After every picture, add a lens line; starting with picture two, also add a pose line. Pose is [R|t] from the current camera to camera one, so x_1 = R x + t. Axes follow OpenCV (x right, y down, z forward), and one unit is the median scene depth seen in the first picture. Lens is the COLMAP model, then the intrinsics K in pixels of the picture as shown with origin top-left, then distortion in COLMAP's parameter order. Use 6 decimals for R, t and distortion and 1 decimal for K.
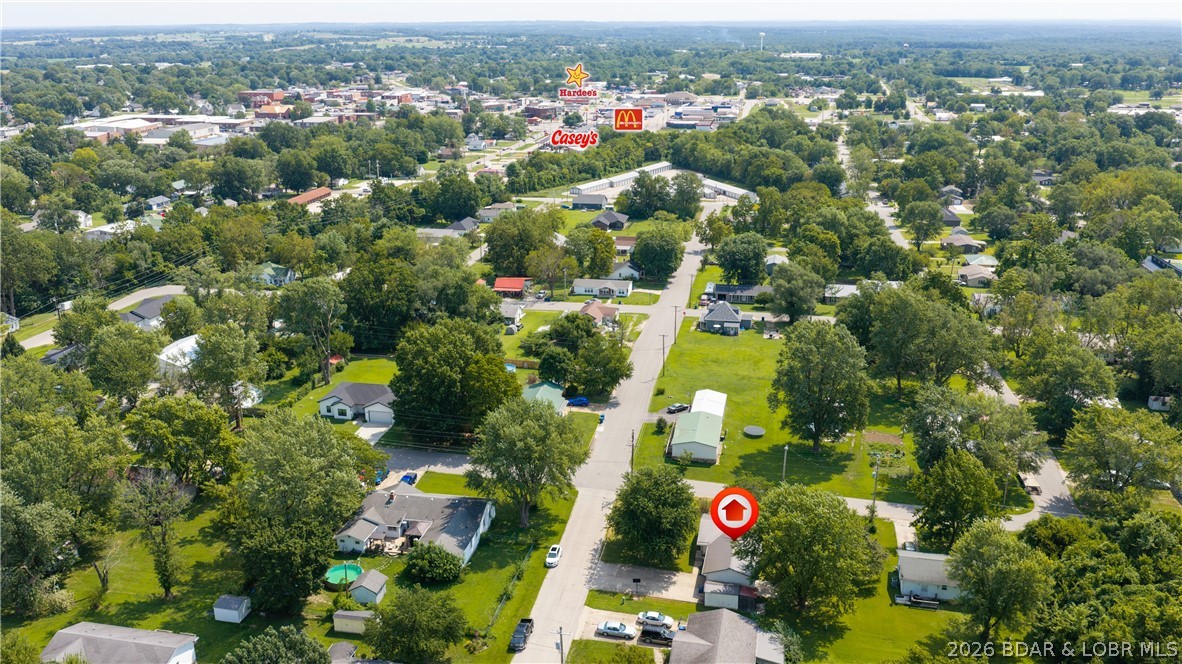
lens RADIAL K [[975.2, 0, 591.0], [0, 975.2, 332.0], [0, 0, 1]] dist [0.032482, -0.064703]
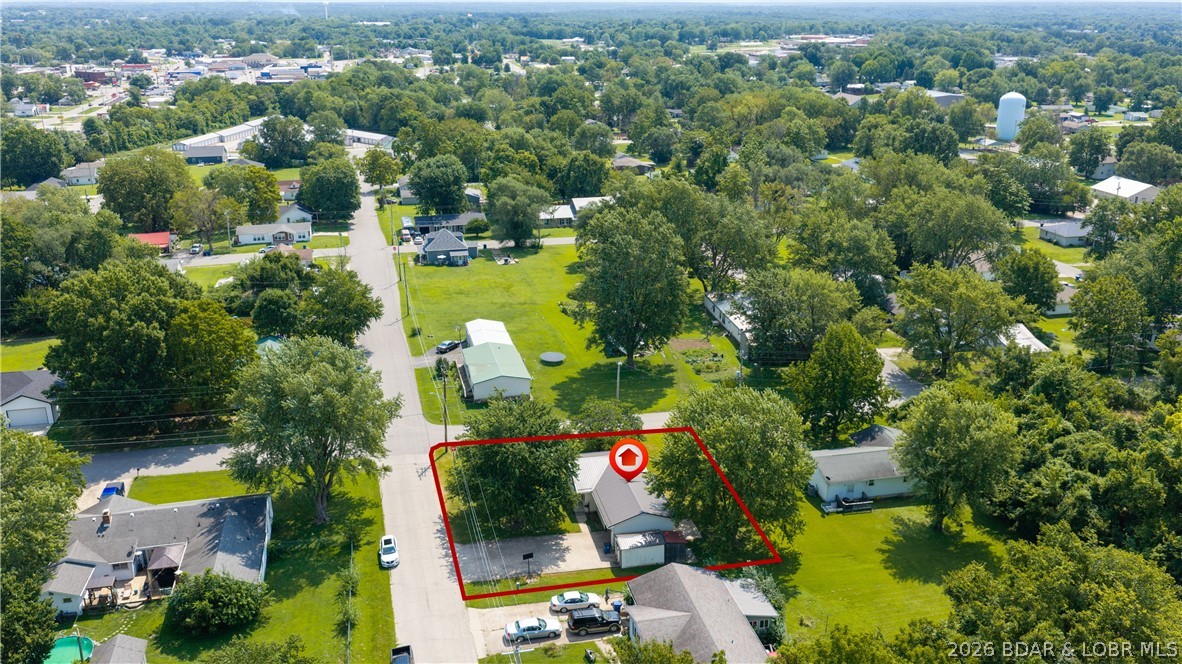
lens RADIAL K [[975.2, 0, 591.0], [0, 975.2, 332.0], [0, 0, 1]] dist [0.032482, -0.064703]
pose [[0.909279, -0.131157, 0.394980, -0.092599], [0.123279, 0.991334, 0.045382, 0.035220], [-0.397509, 0.007428, 0.917568, 0.175493]]
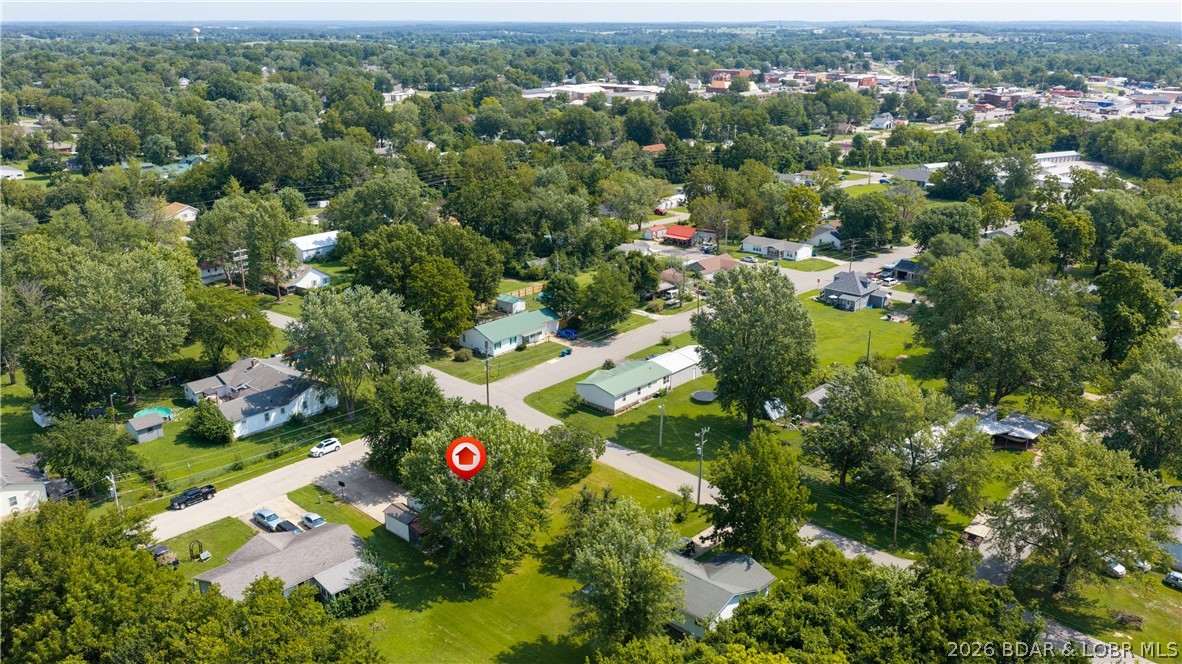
lens RADIAL K [[975.2, 0, 591.0], [0, 975.2, 332.0], [0, 0, 1]] dist [0.032482, -0.064703]
pose [[0.857699, 0.165914, -0.486646, 0.356329], [-0.165265, 0.985239, 0.044626, 0.020144], [0.486867, 0.042150, 0.872459, 0.170985]]
